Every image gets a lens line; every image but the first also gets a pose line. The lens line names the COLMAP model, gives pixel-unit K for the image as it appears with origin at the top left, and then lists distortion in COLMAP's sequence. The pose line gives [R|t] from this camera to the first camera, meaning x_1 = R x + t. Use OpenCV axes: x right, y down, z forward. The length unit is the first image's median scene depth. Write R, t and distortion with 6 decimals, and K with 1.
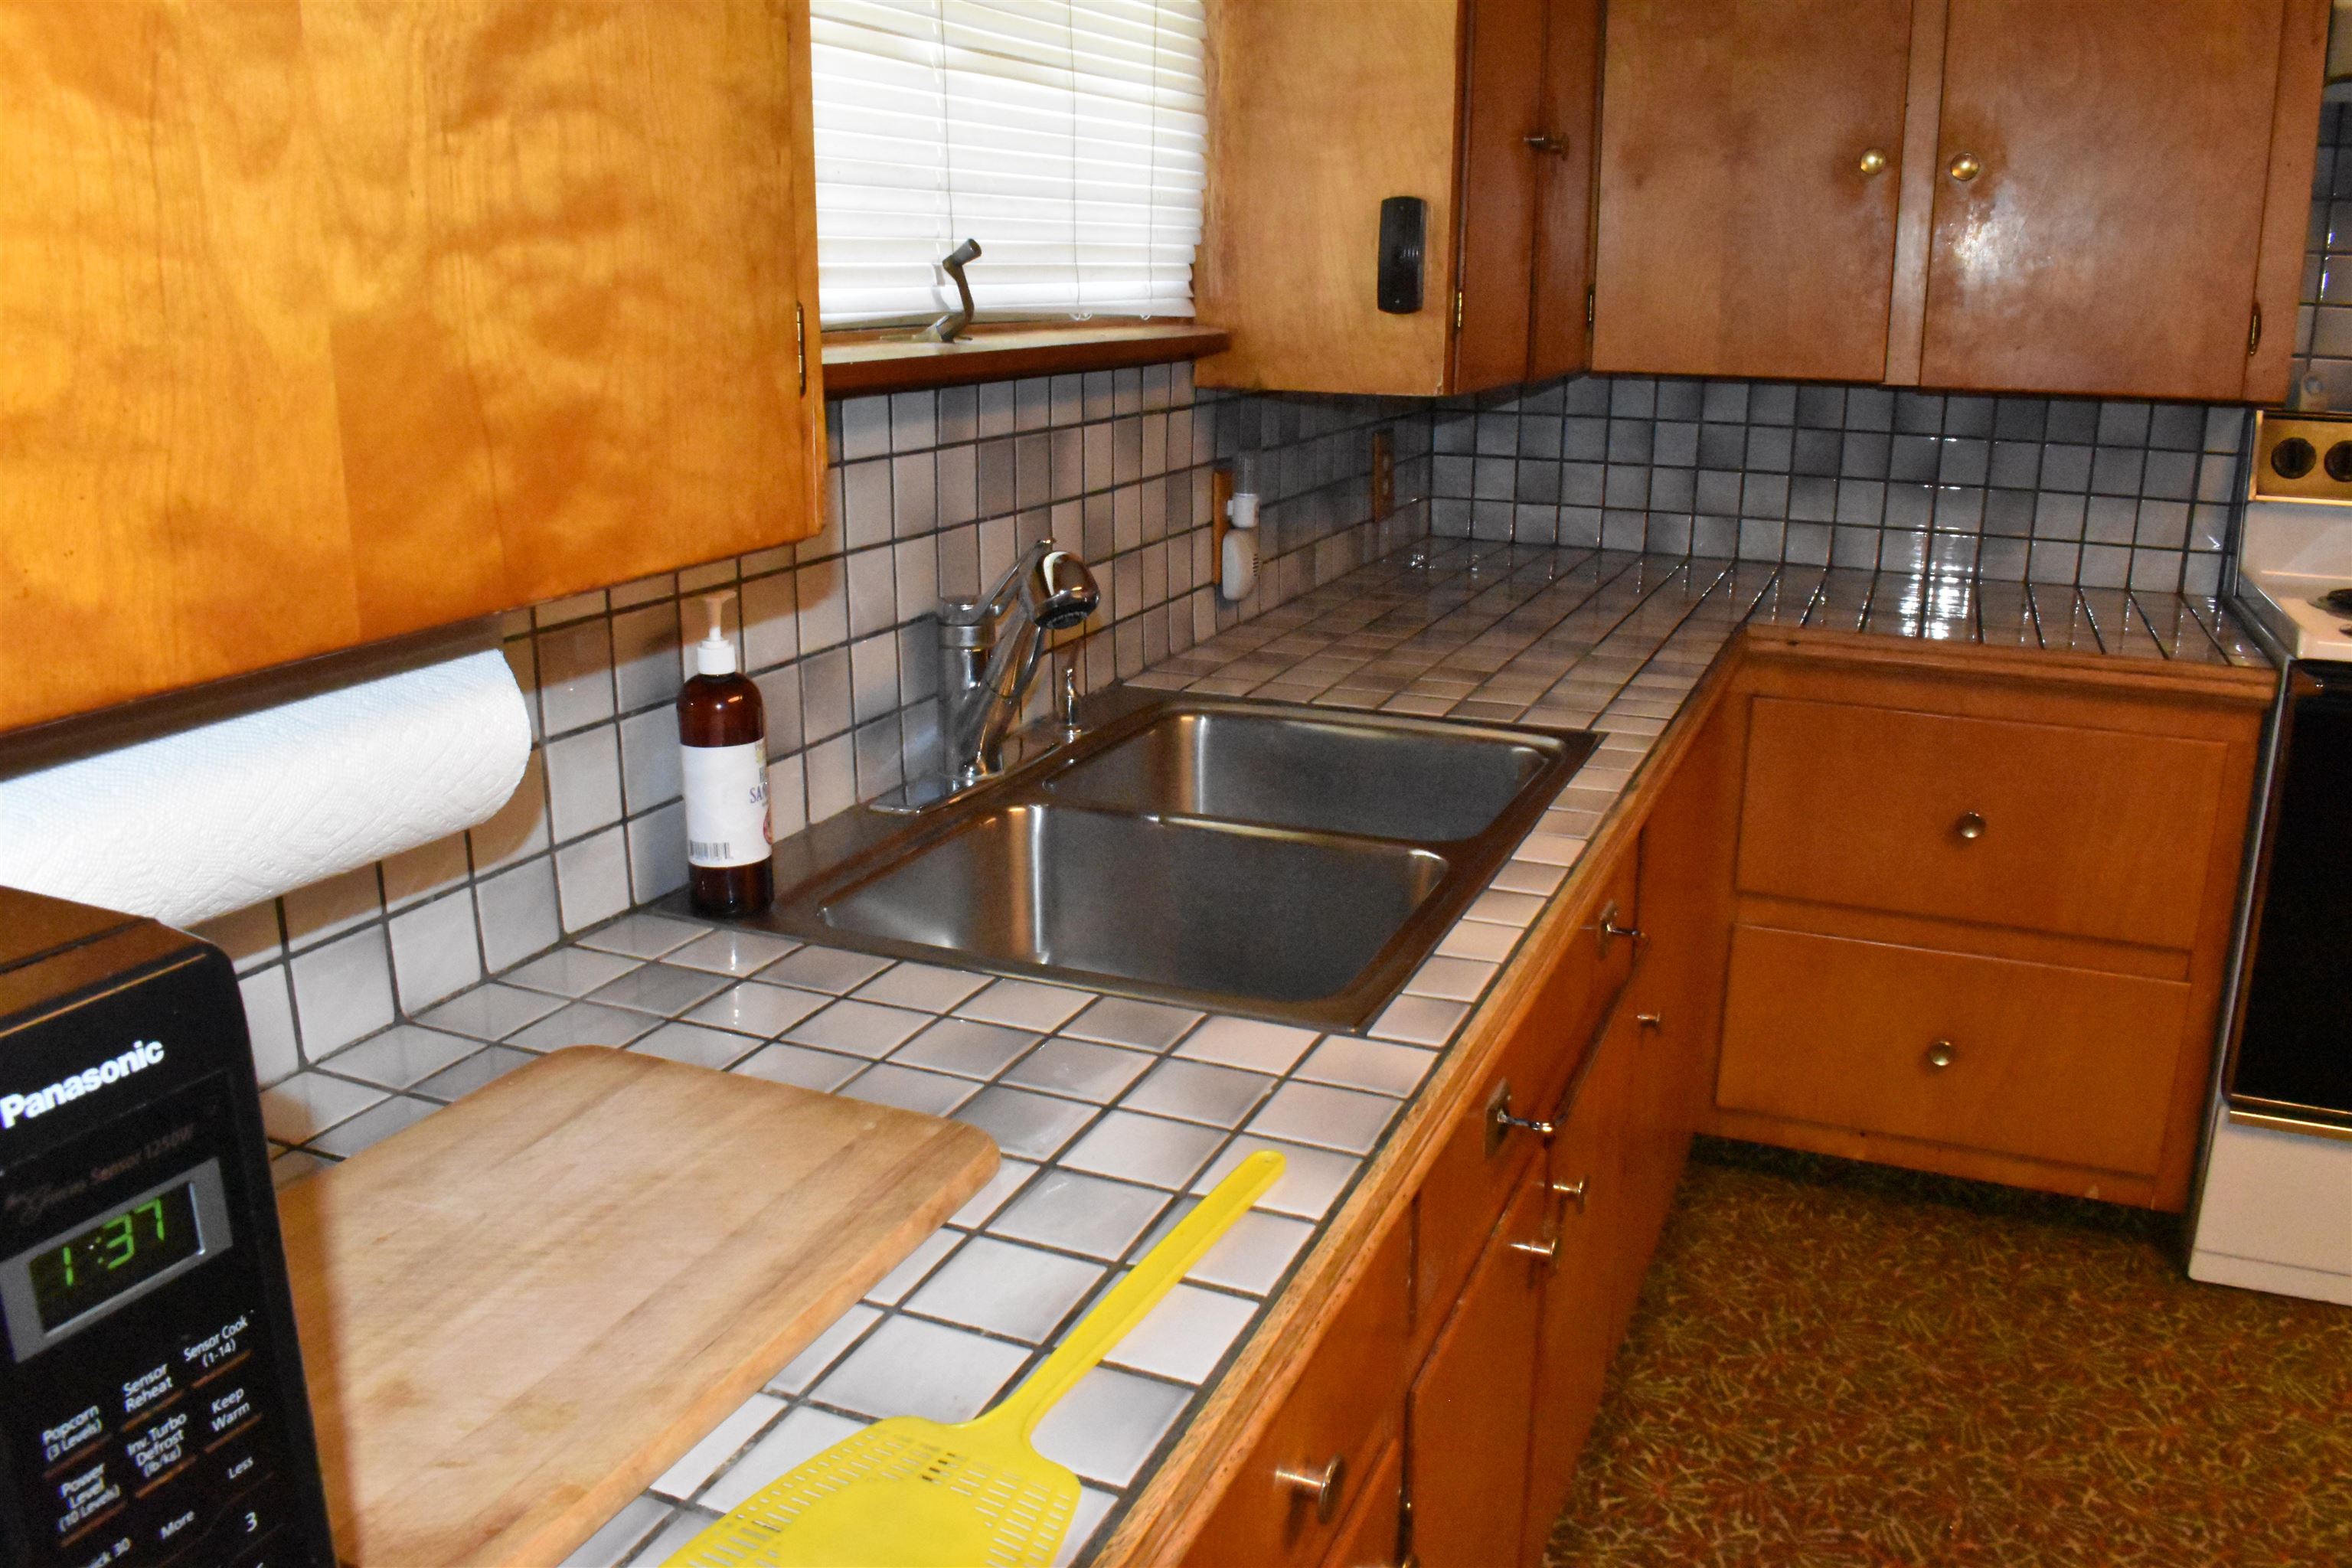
lens RADIAL K [[1828.6, 0, 1176.0], [0, 1828.6, 784.0], [0, 0, 1]] dist [-0.103715, 0.003262]
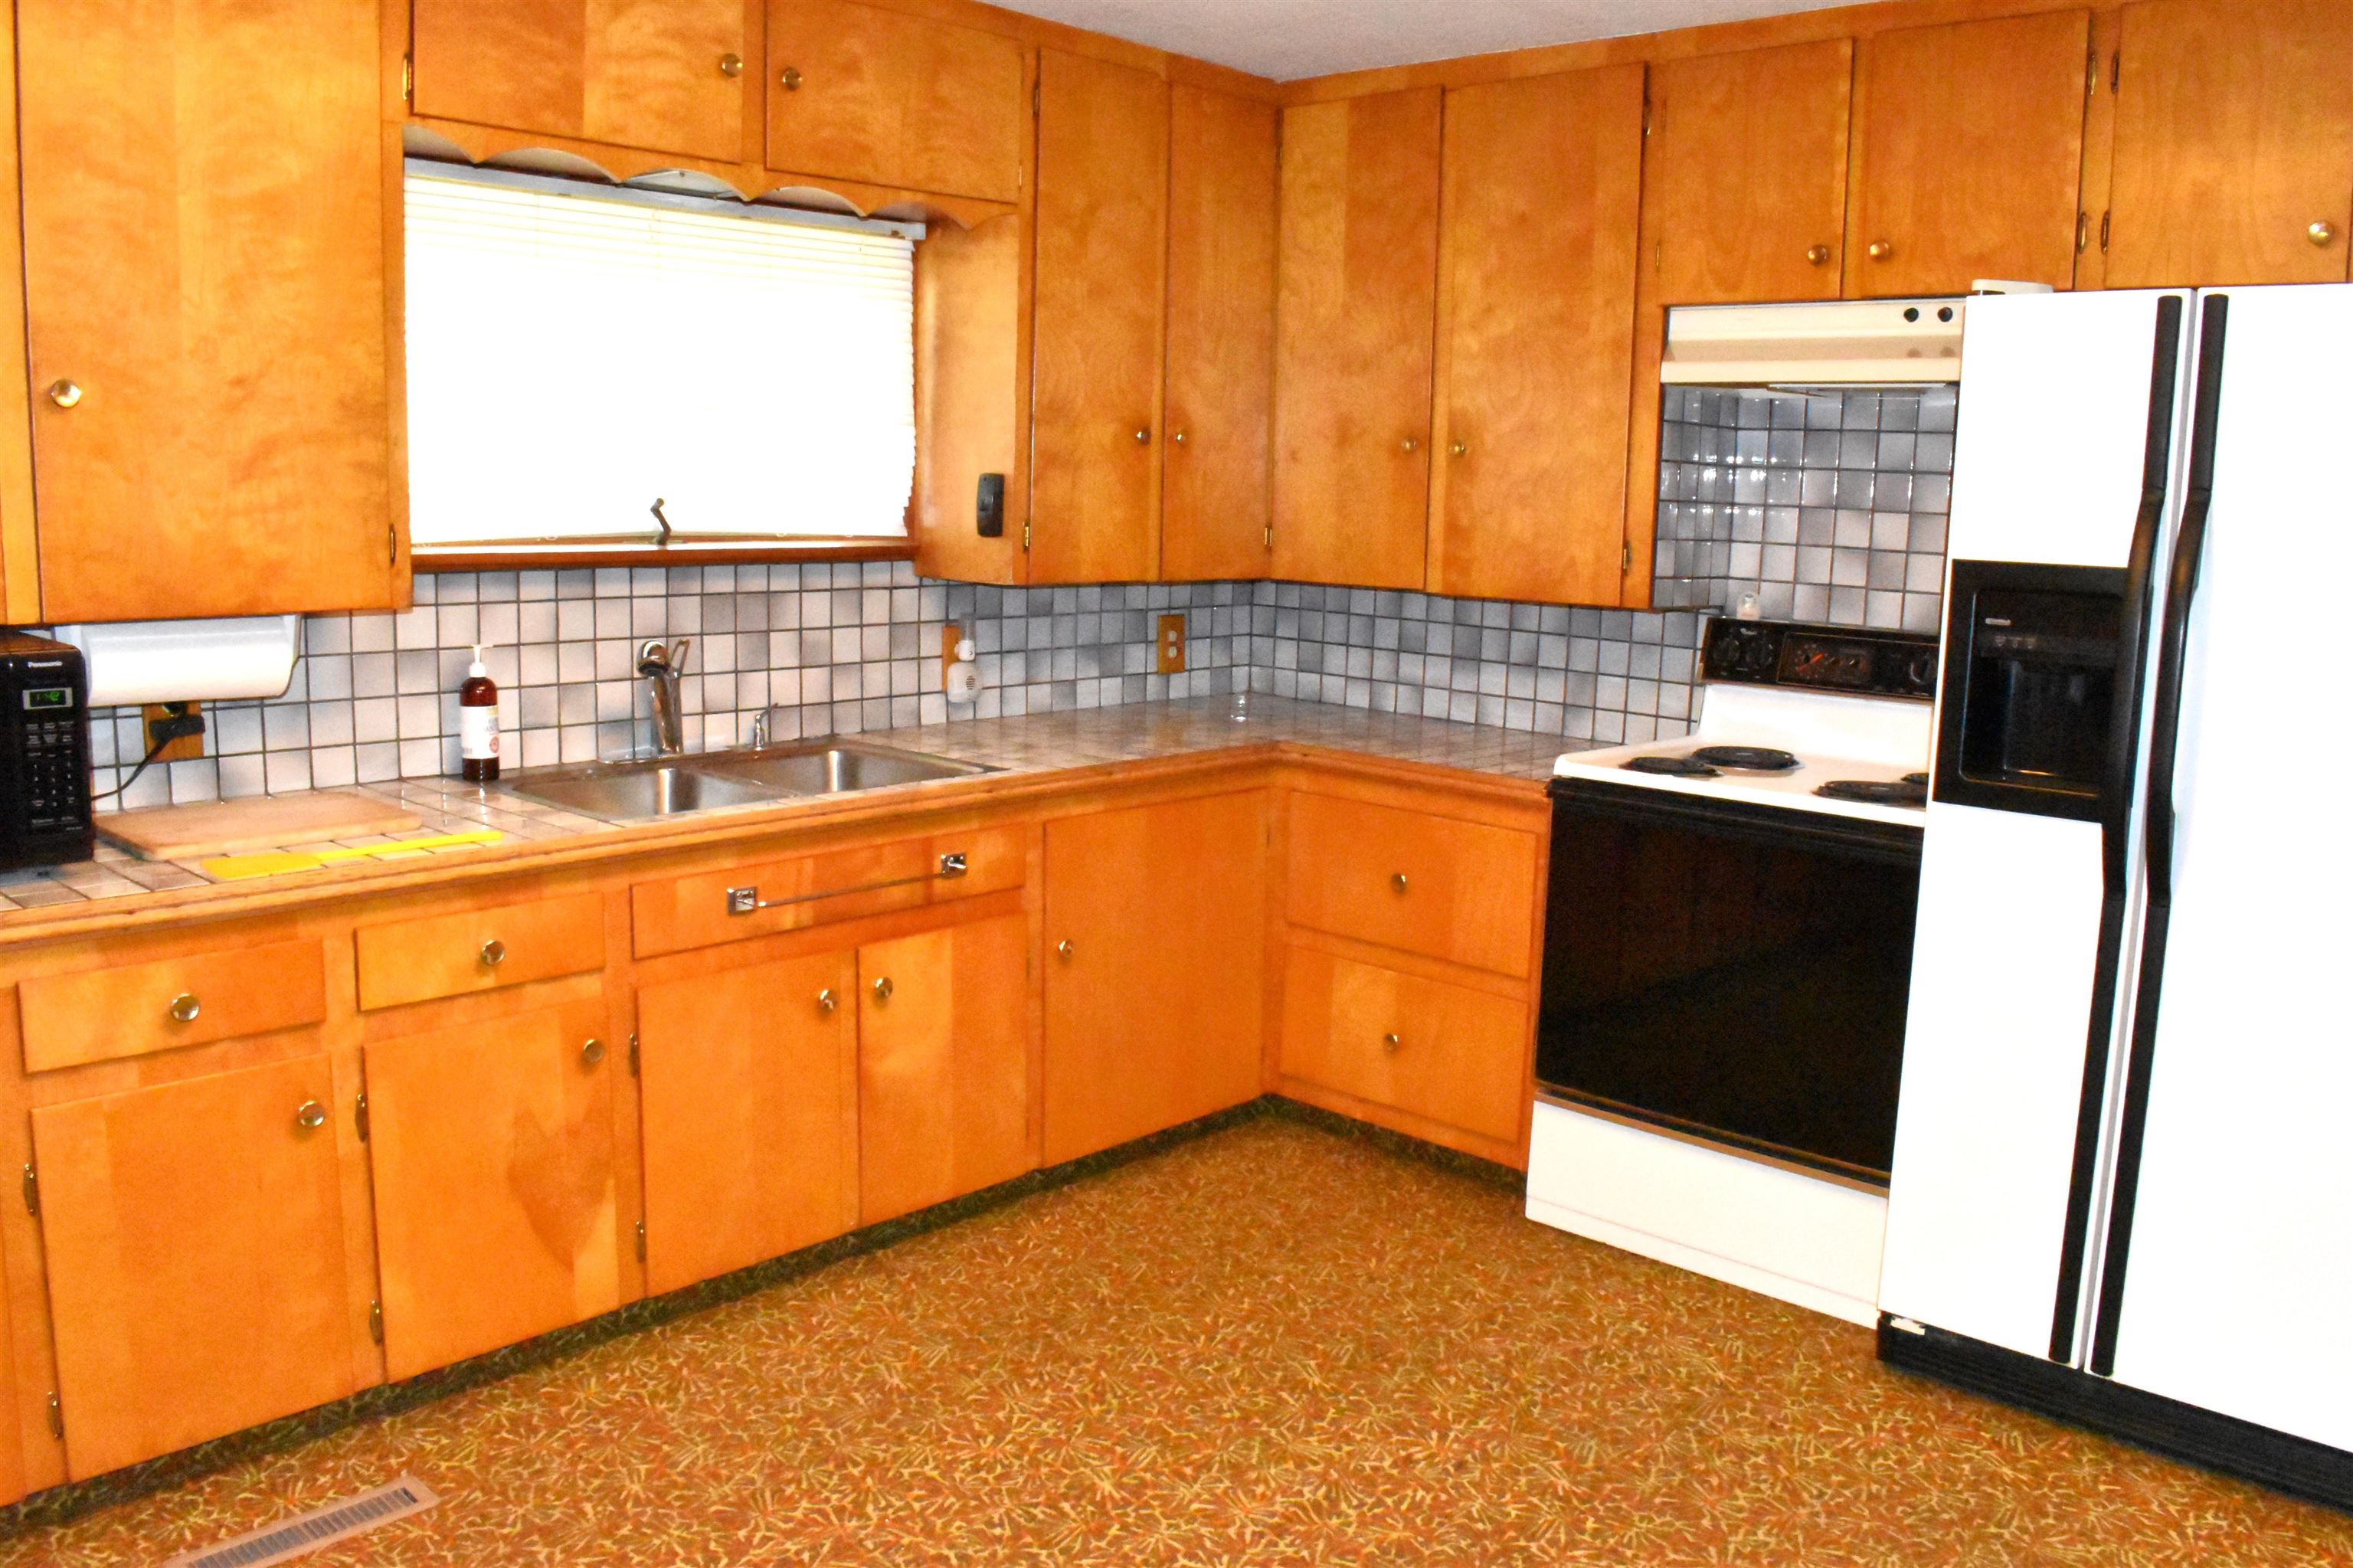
lens RADIAL K [[1862.9, 0, 1176.5], [0, 1862.9, 784.0], [0, 0, 1]] dist [-0.108992, 0.000635]
pose [[0.941451, 0.076414, -0.328375, 0.798297], [-0.113639, 0.988904, -0.095680, 0.115014], [0.317420, 0.127395, 0.939689, -0.540567]]
